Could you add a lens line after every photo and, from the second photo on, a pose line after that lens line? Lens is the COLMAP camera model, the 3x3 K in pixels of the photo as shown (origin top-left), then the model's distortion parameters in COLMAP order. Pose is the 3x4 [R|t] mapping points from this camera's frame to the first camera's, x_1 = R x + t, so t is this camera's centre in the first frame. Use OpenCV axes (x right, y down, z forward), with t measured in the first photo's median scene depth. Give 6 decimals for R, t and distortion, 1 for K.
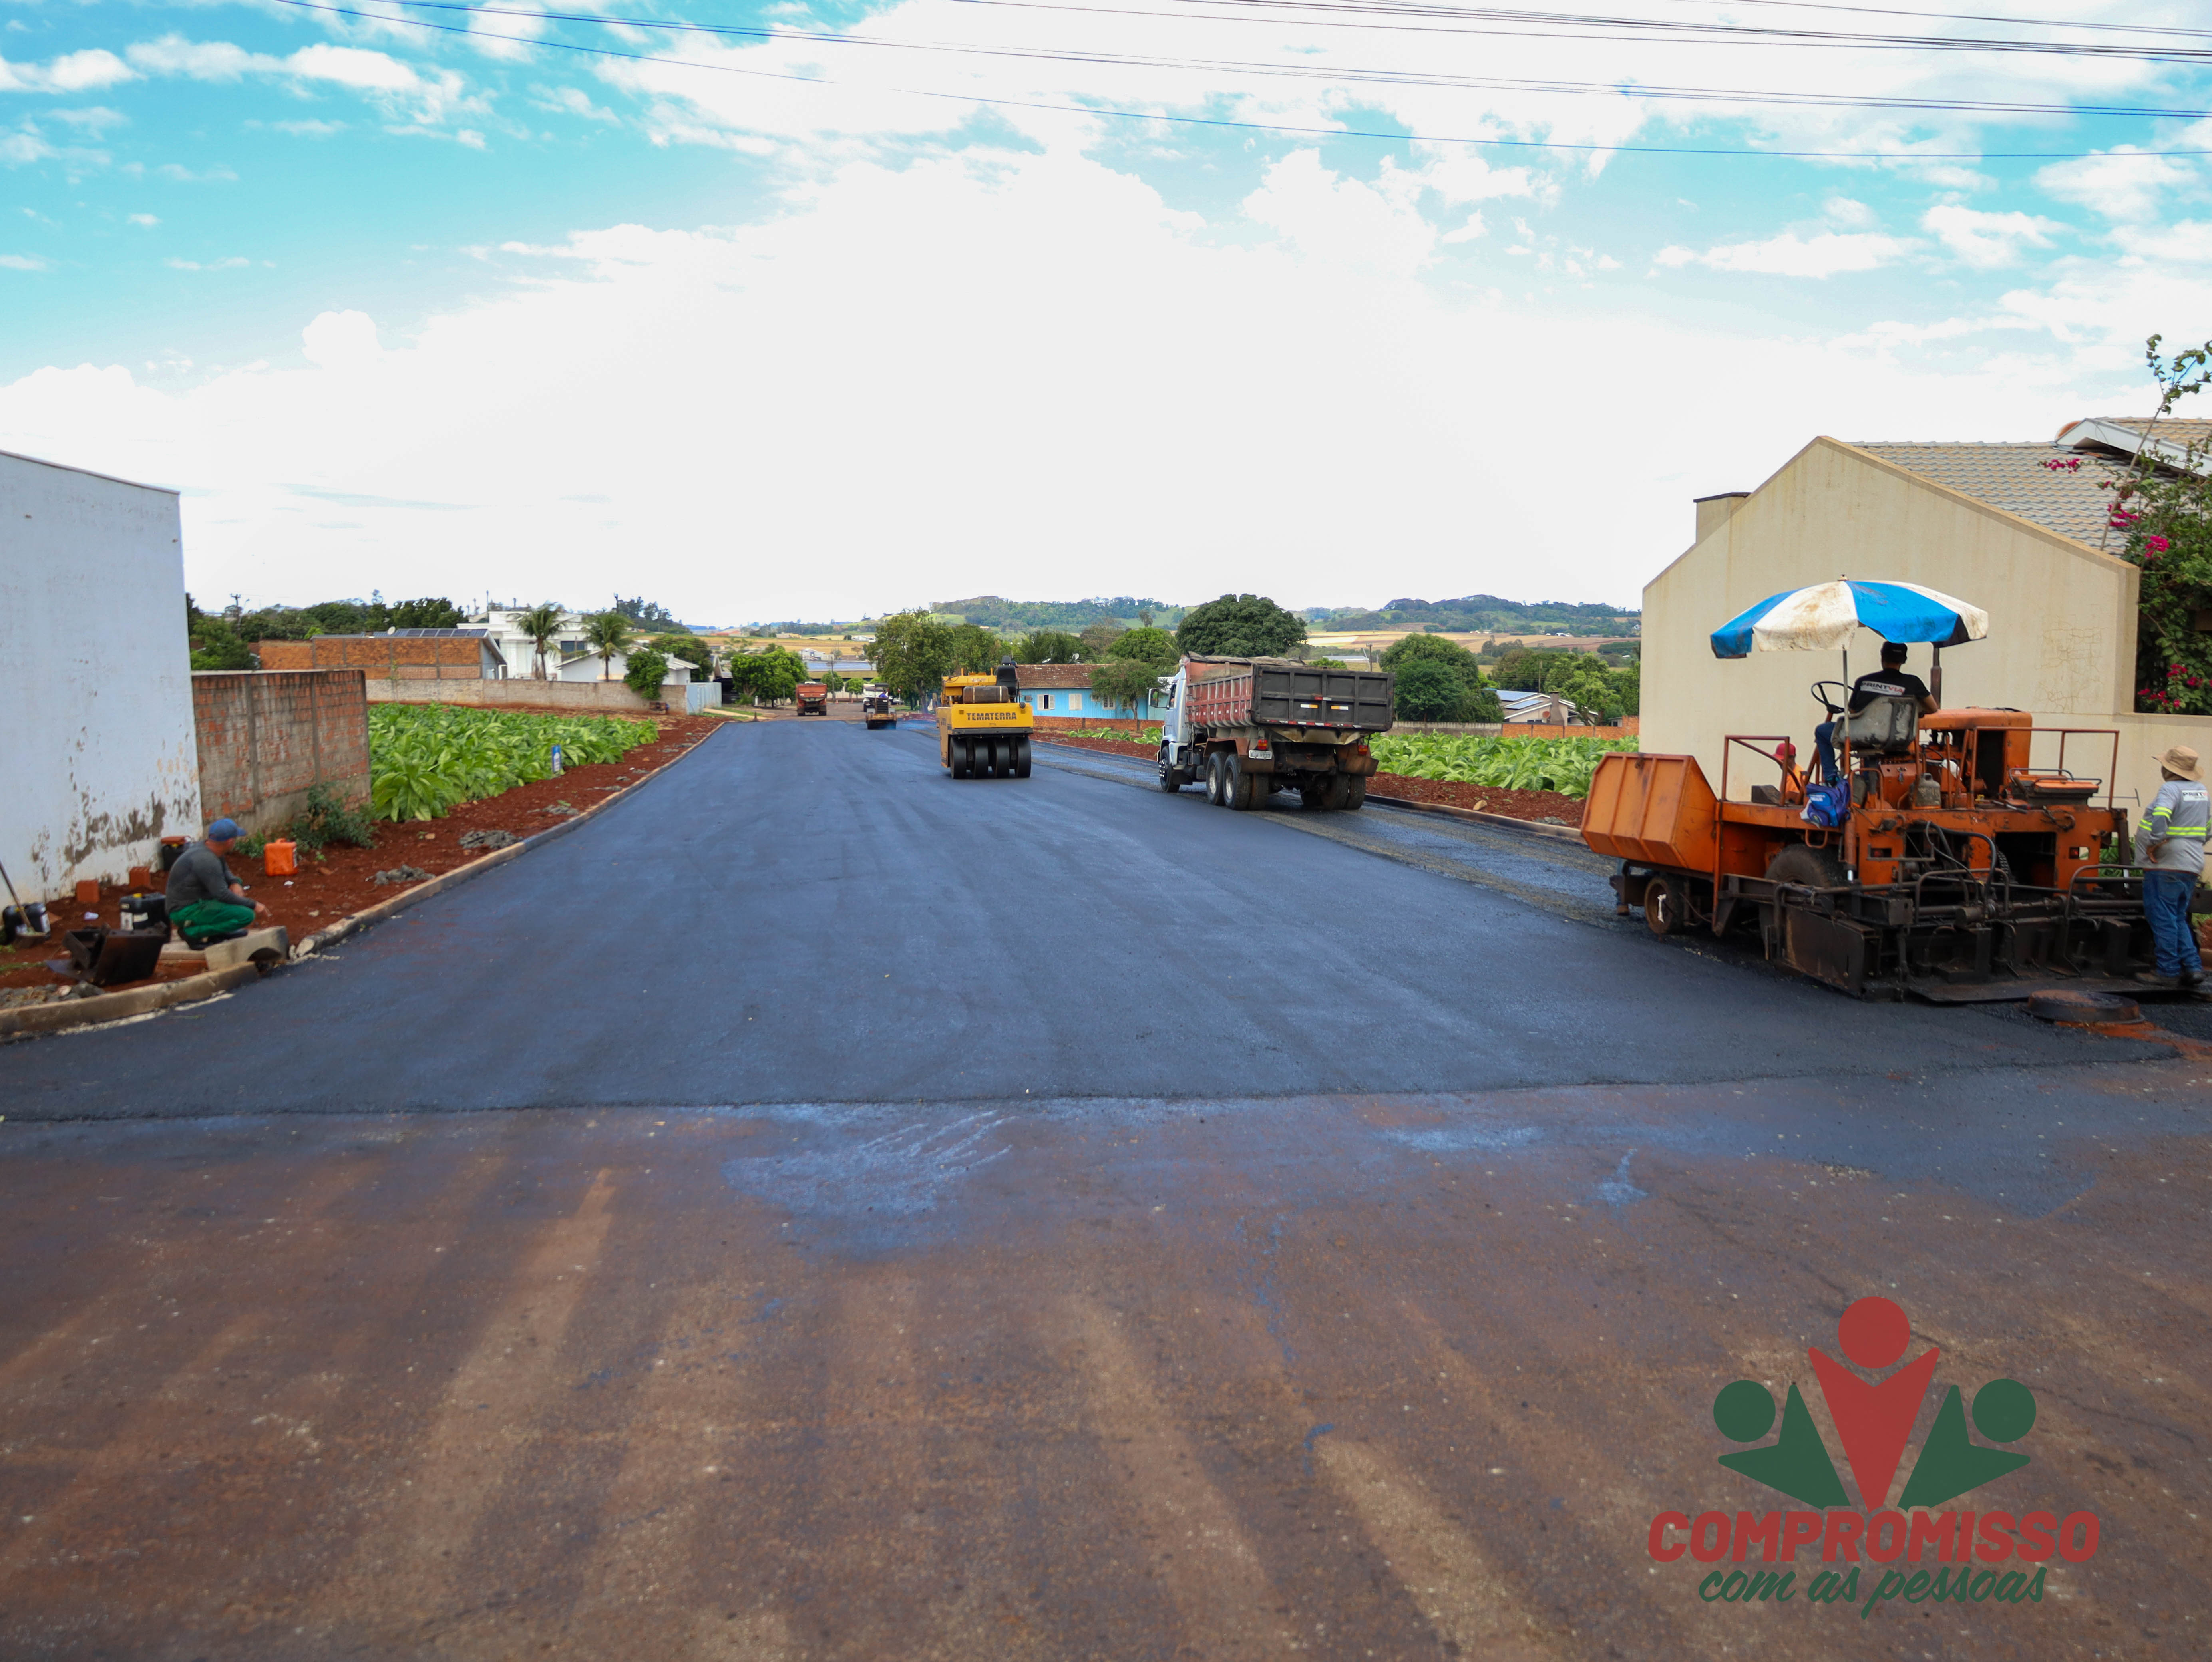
lens RADIAL K [[1693.1, 0, 1116.3], [0, 1693.1, 830.6], [0, 0, 1]] dist [0.001083, -0.001533]
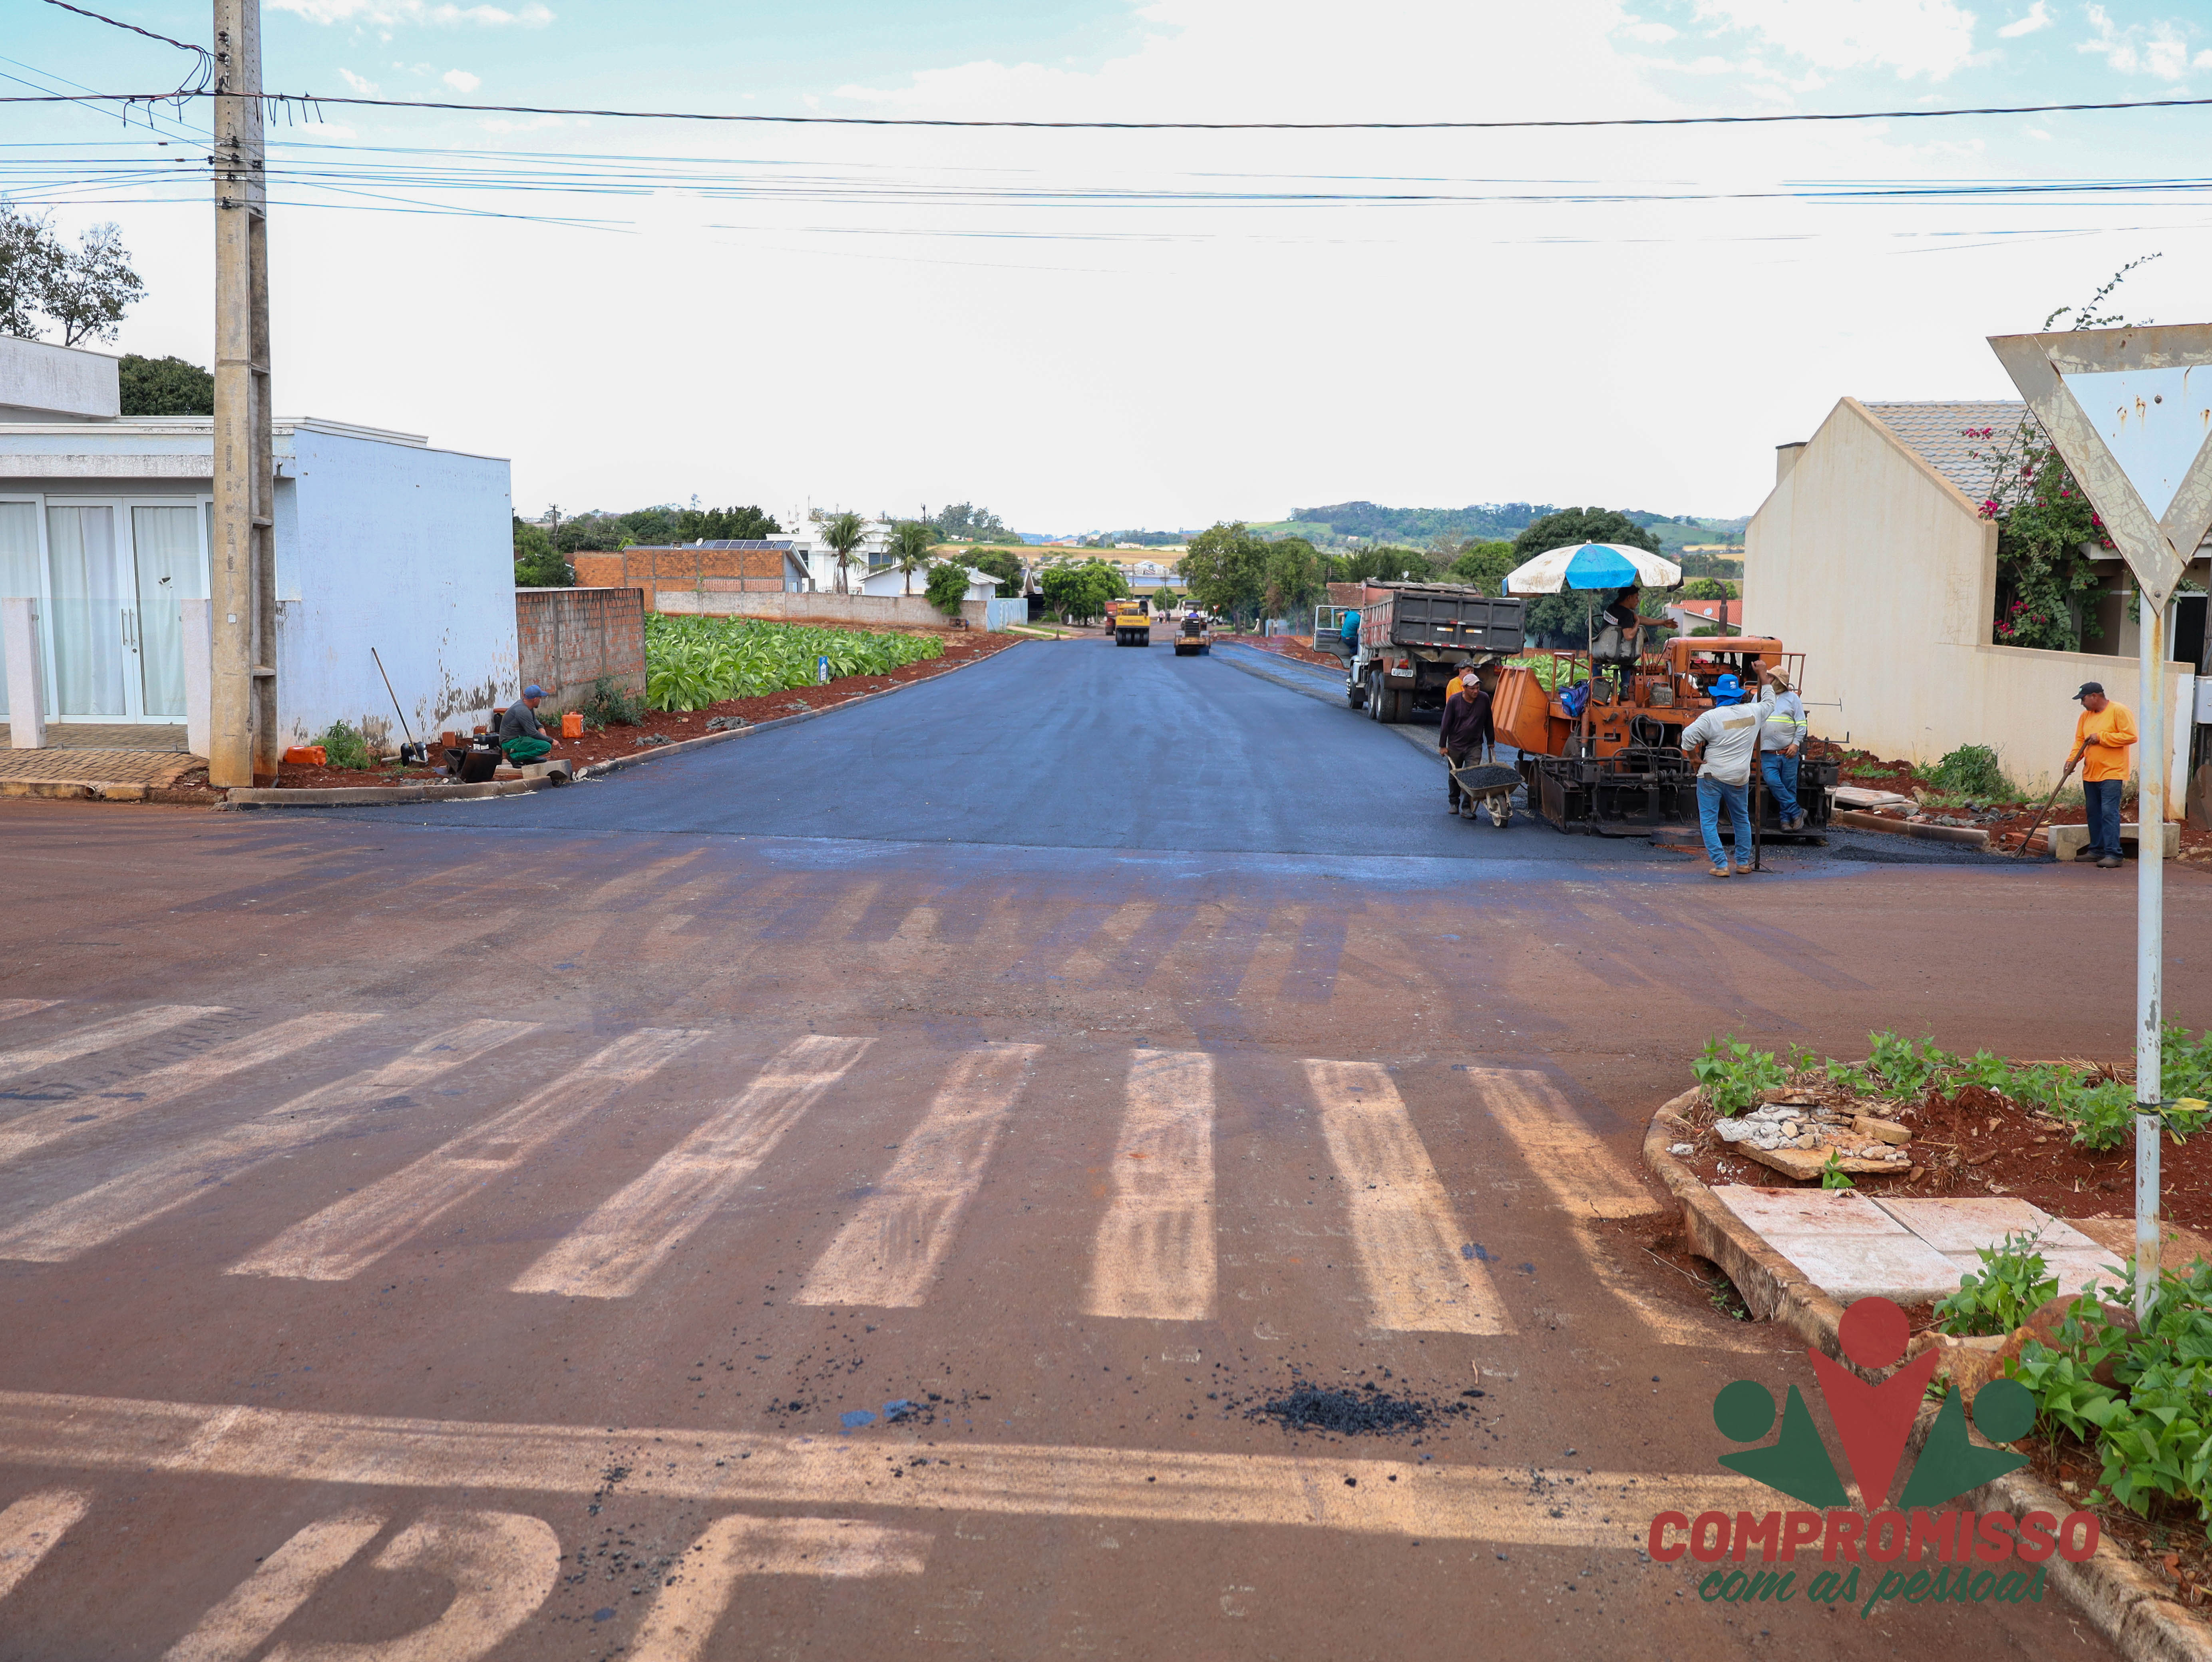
lens RADIAL K [[1944.5, 0, 1118.6], [0, 1944.5, 813.6], [0, 0, 1]] dist [0.019171, 0.015406]
pose [[0.980462, 0.034316, -0.193693, 0.154676], [-0.030085, 0.999241, 0.024745, 0.021296], [0.194395, -0.018435, 0.980750, -0.288929]]
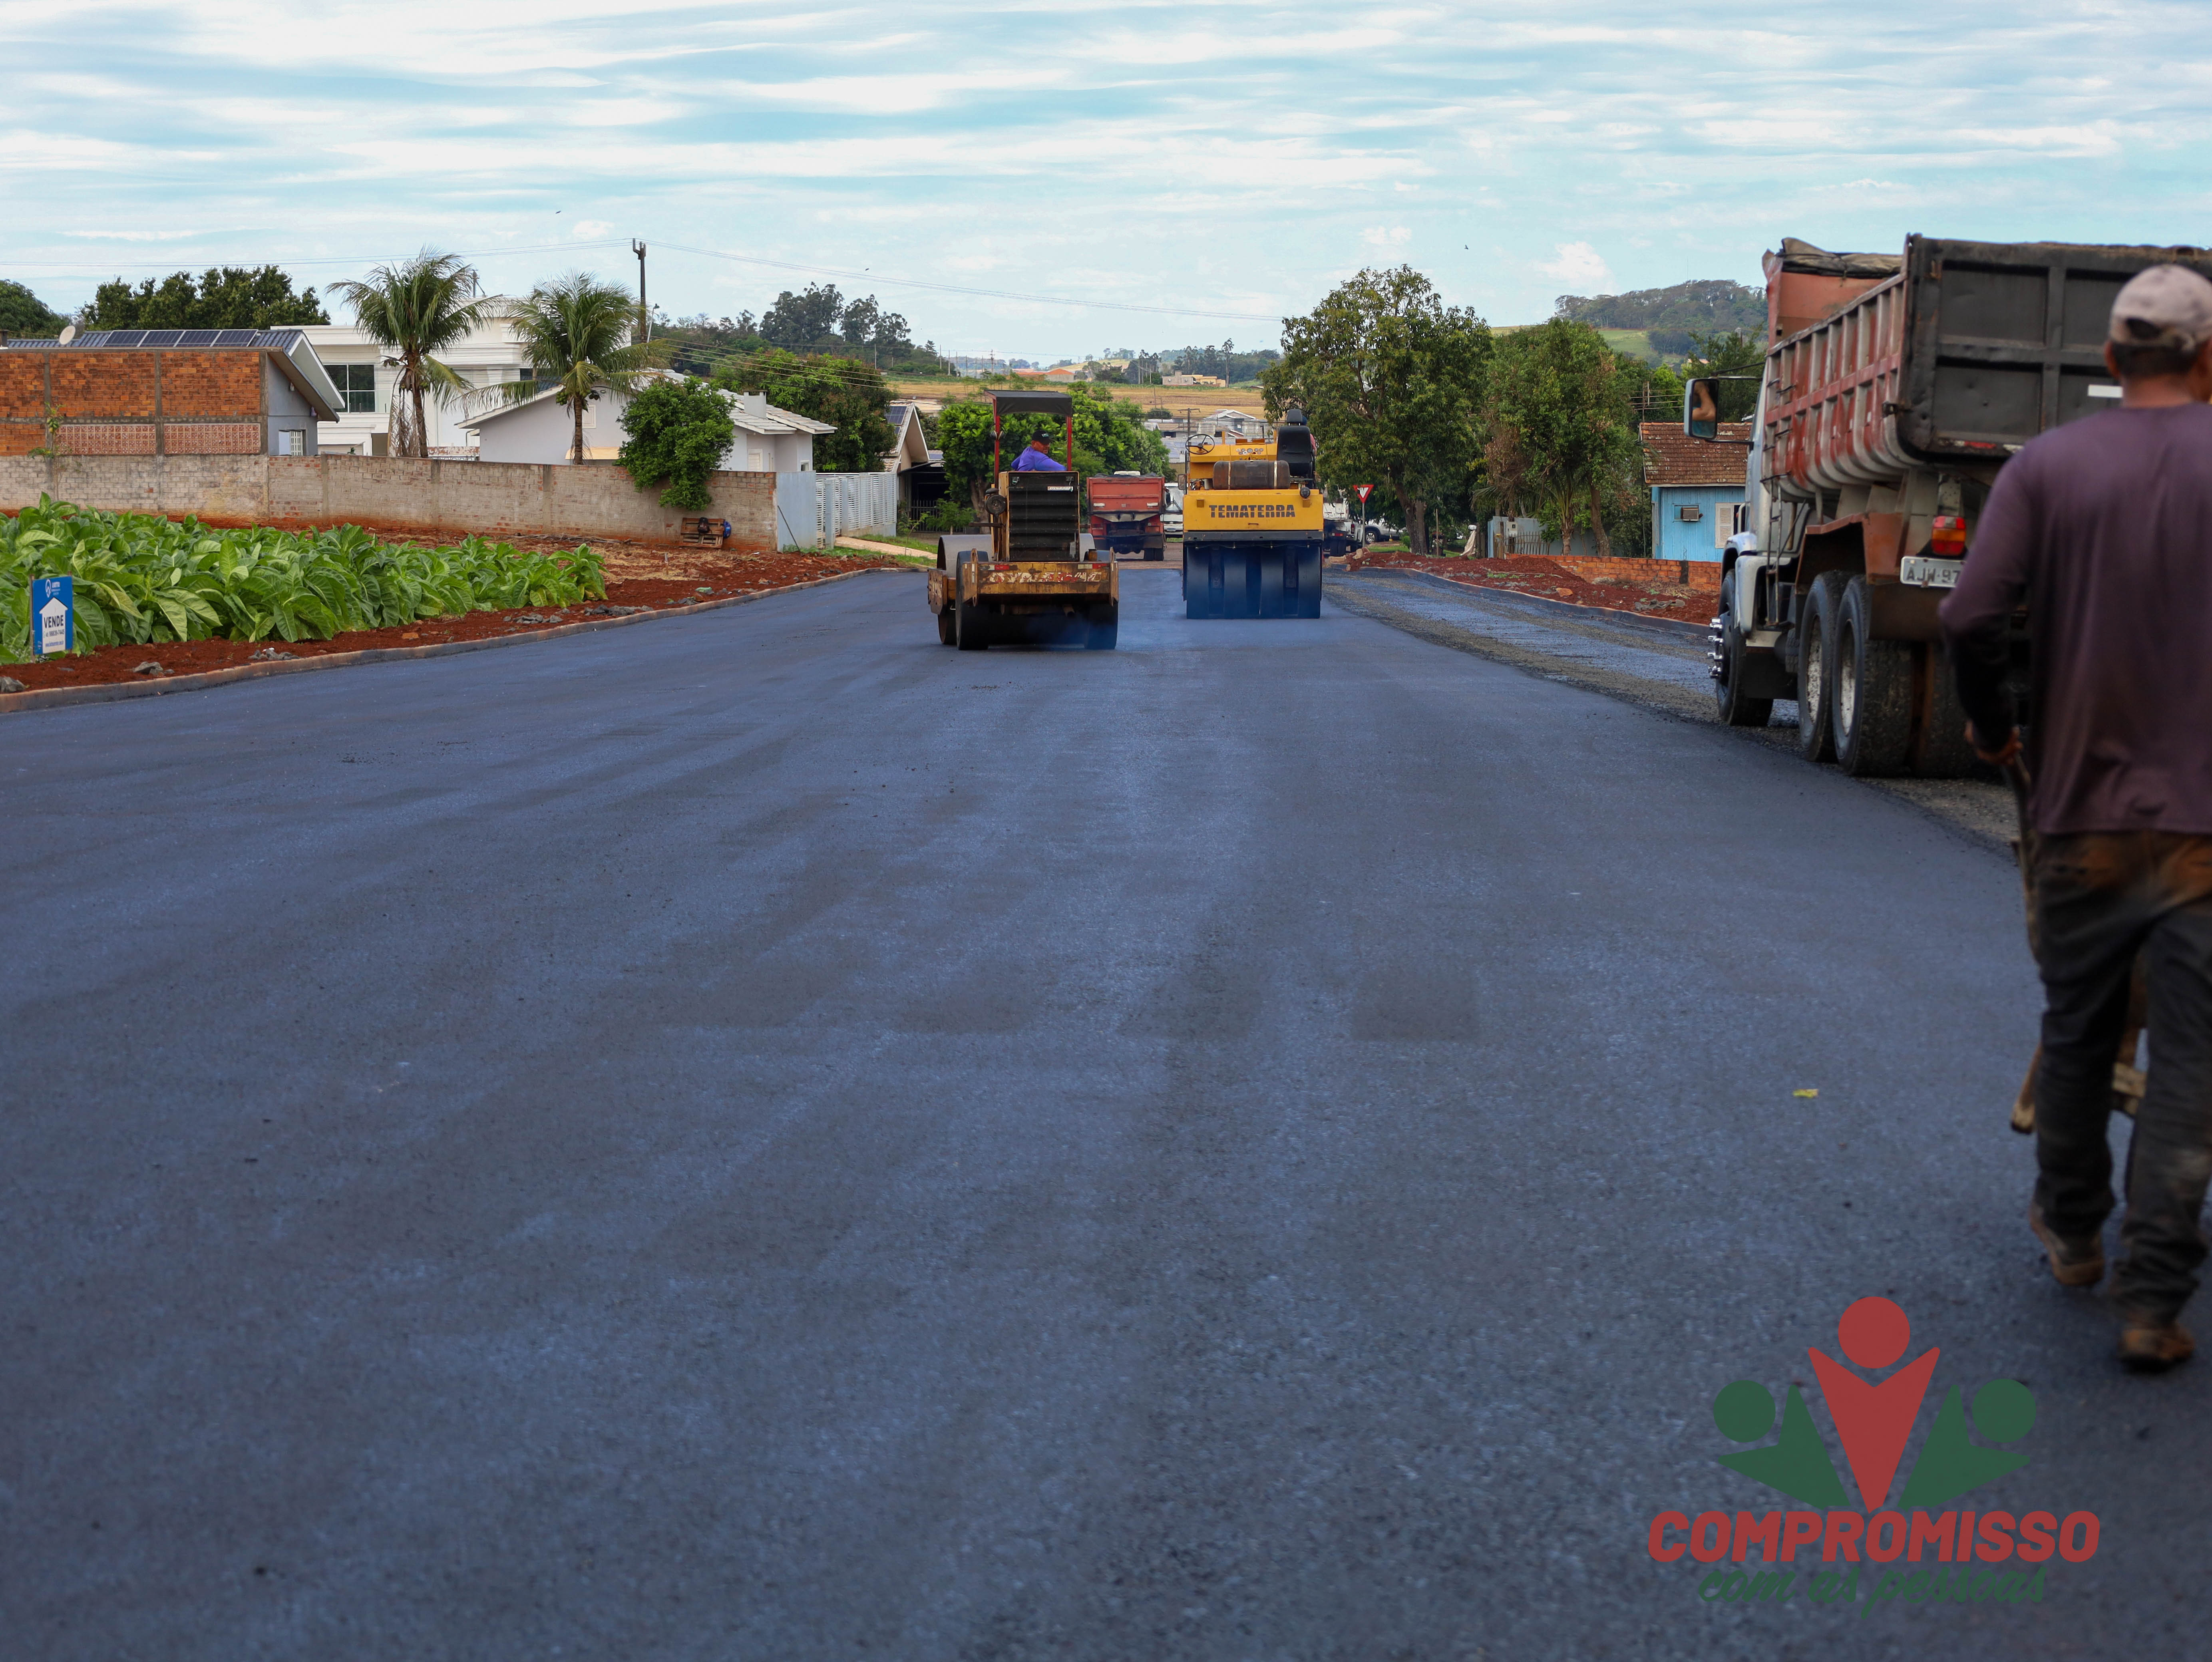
lens RADIAL K [[4333.8, 0, 1109.2], [0, 4333.8, 829.5], [0, 0, 1]] dist [0.005290, 0.000000]
pose [[0.977309, 0.021540, -0.210720, 0.103153], [-0.024136, 0.999661, -0.009754, 0.006361], [0.210439, 0.014619, 0.977498, 0.291627]]
